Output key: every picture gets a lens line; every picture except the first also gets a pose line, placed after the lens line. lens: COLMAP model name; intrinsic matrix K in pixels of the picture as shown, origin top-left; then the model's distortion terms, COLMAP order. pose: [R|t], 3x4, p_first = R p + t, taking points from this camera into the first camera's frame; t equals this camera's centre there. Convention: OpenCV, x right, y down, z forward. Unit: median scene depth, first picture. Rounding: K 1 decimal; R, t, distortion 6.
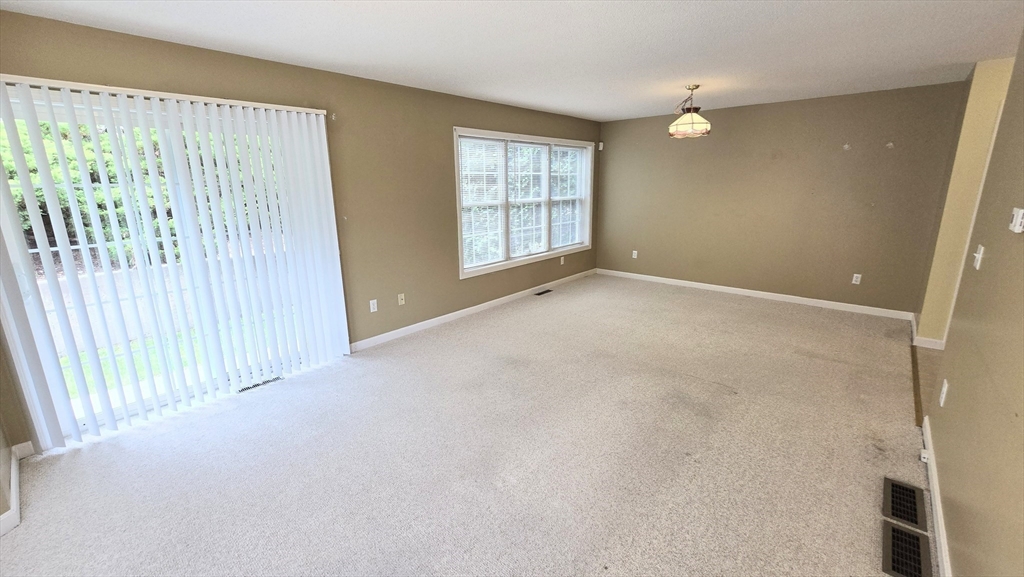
lens RADIAL K [[421.0, 0, 515.2], [0, 421.0, 285.2], [0, 0, 1]] dist [-0.002749, 0.000367]
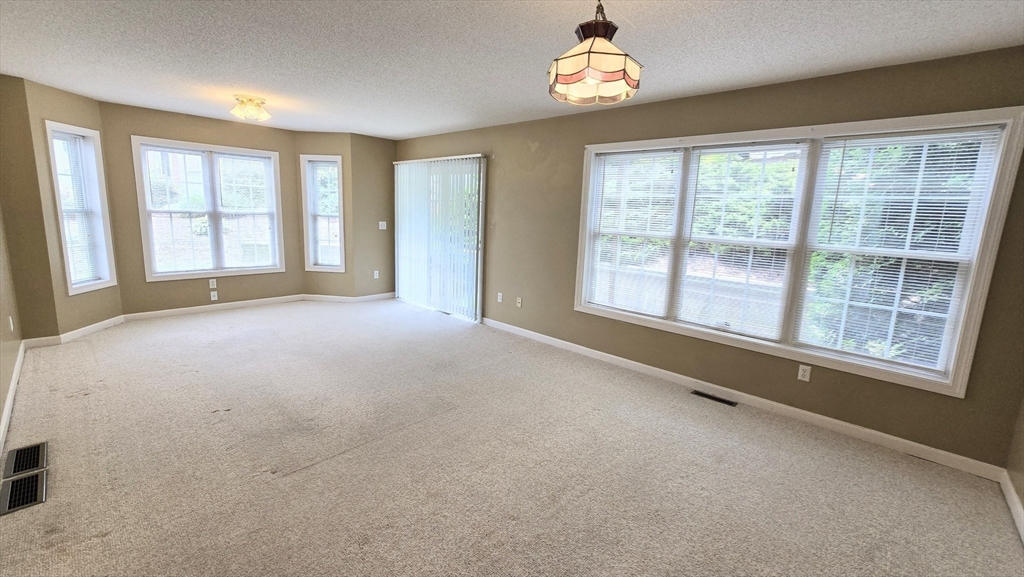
lens RADIAL K [[421.0, 0, 515.6], [0, 421.0, 283.9], [0, 0, 1]] dist [-0.002749, 0.000367]
pose [[-0.037252, 0.181825, -0.982625, 0.740272], [-0.275459, 0.943344, 0.184999, -0.194925], [0.960591, 0.277565, 0.014944, 0.823001]]
